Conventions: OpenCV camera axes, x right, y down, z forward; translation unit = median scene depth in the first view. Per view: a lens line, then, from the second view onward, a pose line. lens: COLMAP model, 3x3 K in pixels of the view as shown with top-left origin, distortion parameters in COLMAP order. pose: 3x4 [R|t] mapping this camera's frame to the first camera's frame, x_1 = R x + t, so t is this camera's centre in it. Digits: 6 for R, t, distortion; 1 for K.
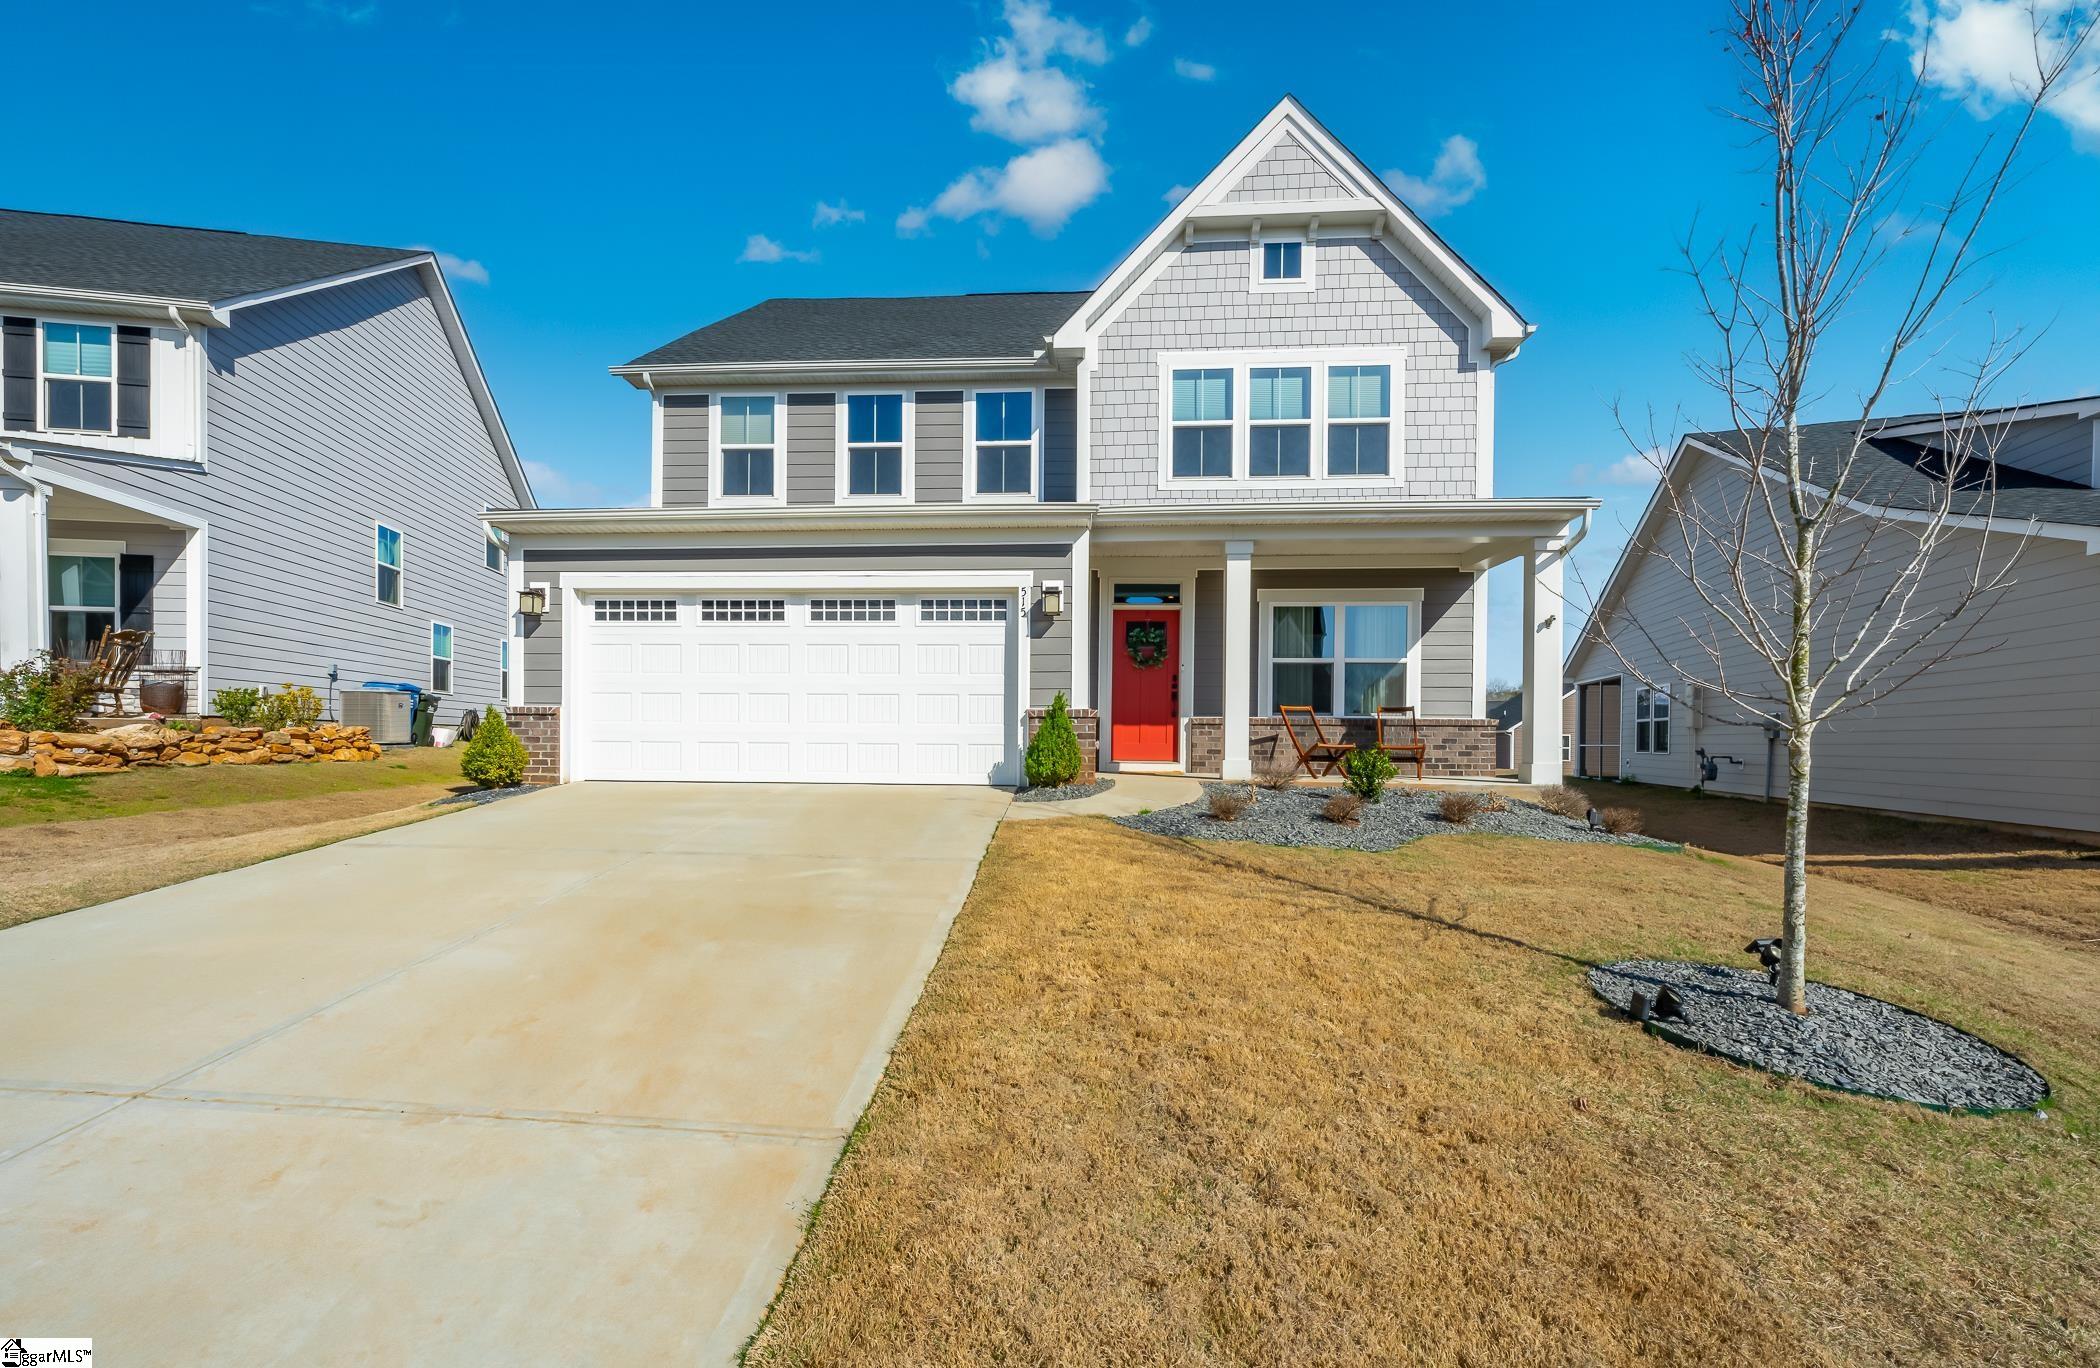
lens RADIAL K [[861.4, 0, 1012.4], [0, 861.4, 744.2], [0, 0, 1]] dist [-0.000434, 0.000044]
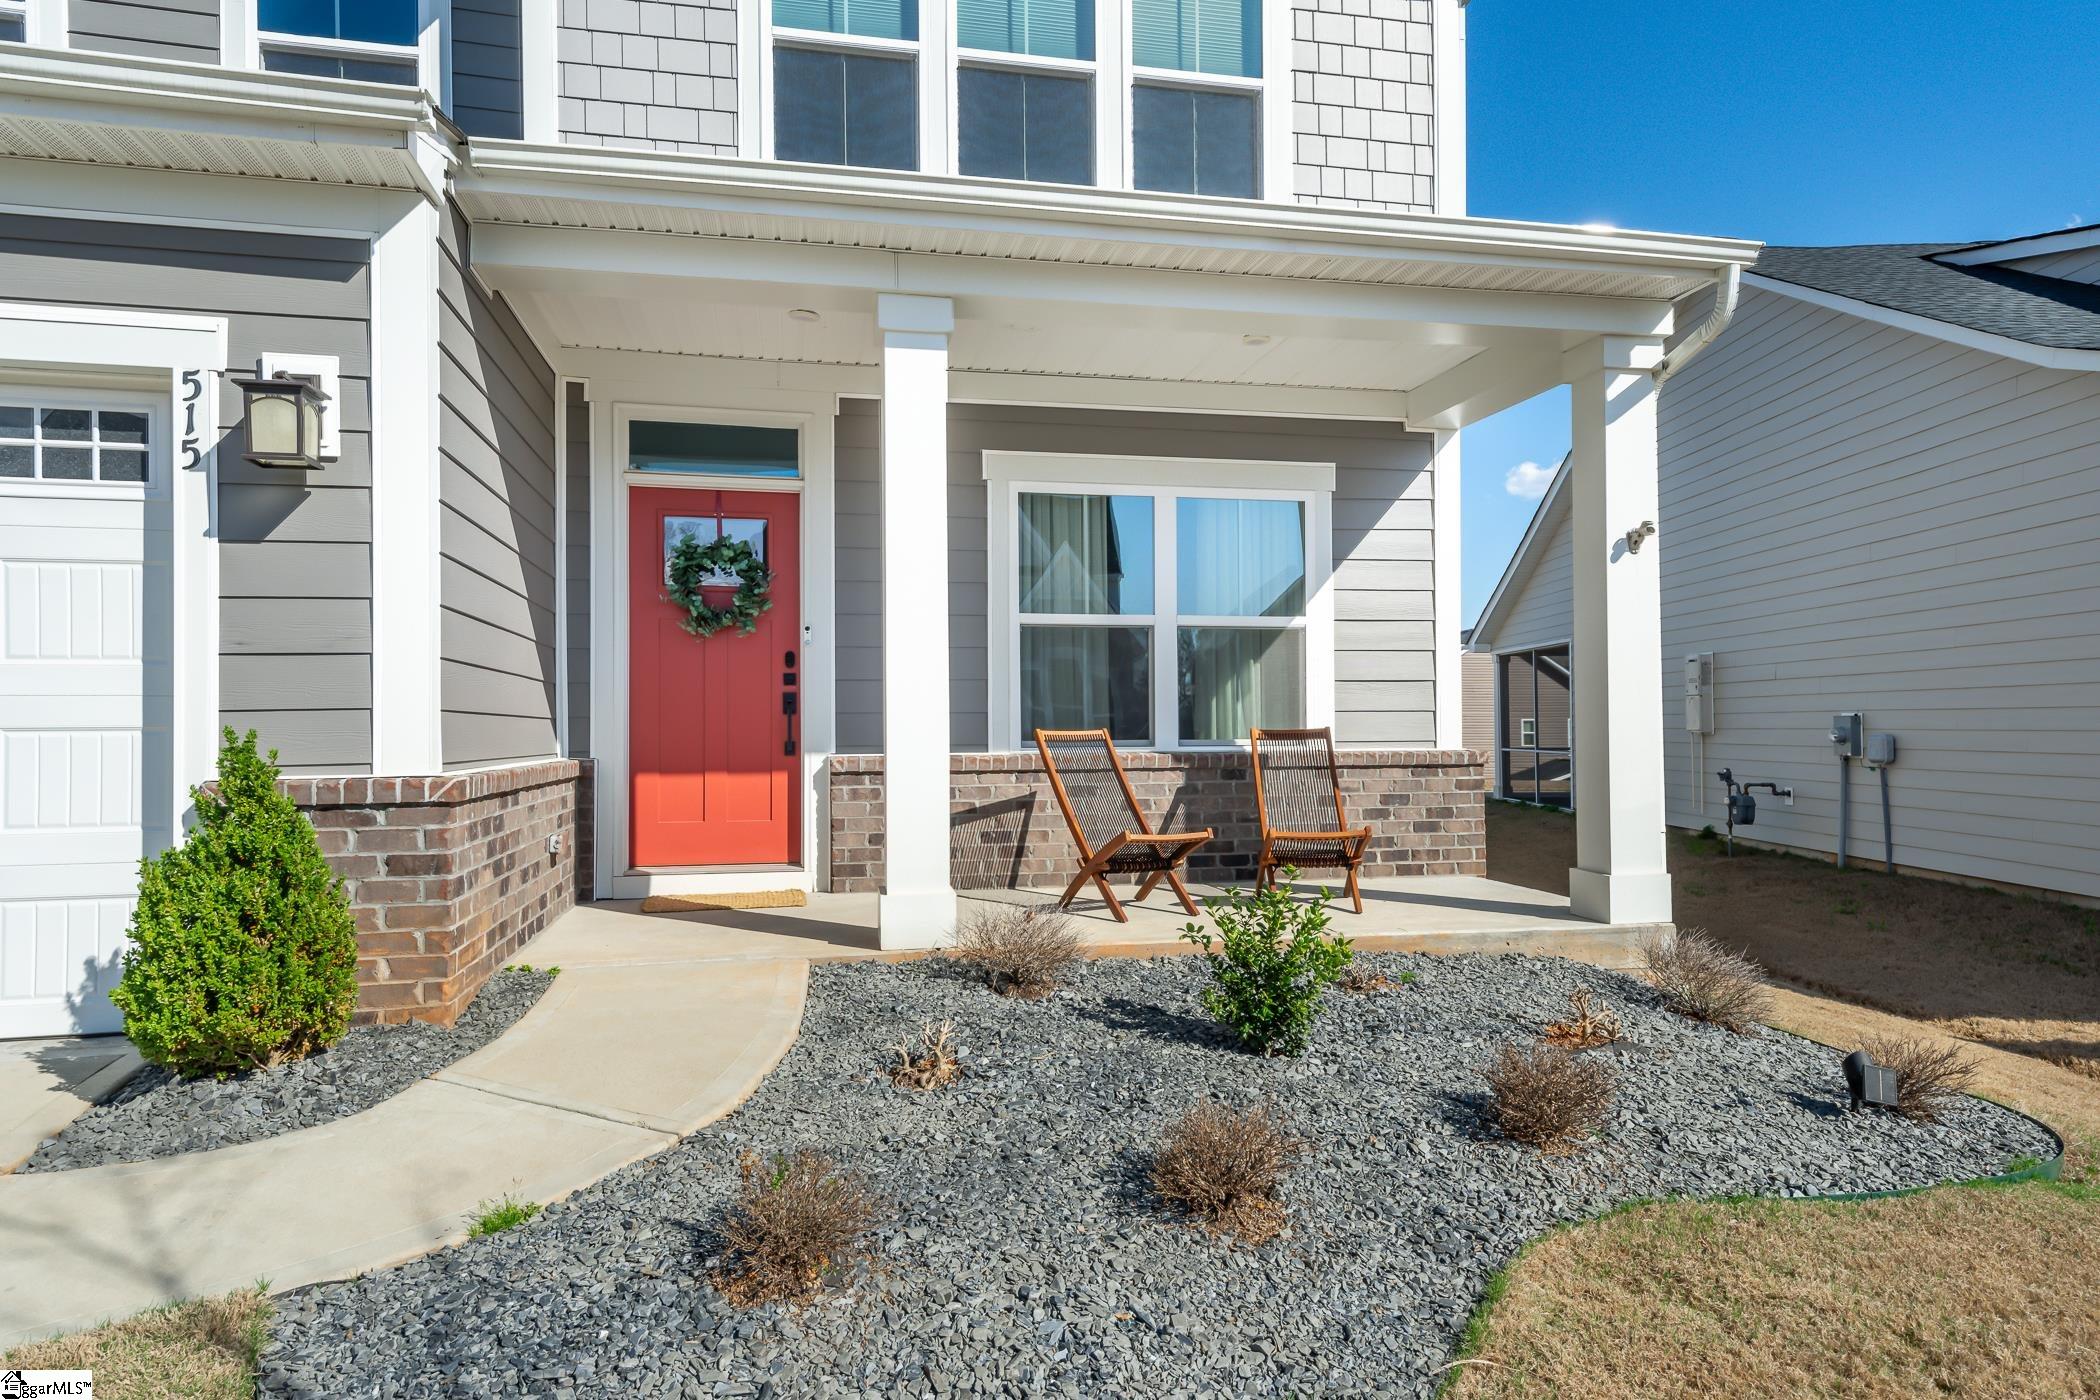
lens RADIAL K [[1272.7, 0, 1050.0], [0, 1272.7, 700.0], [0, 0, 1]] dist [0.026675, -0.000110]
pose [[0.957559, -0.008931, 0.288100, 0.139140], [0.015799, 0.999644, -0.021523, -0.044788], [-0.287805, 0.025161, 0.957359, 0.406449]]
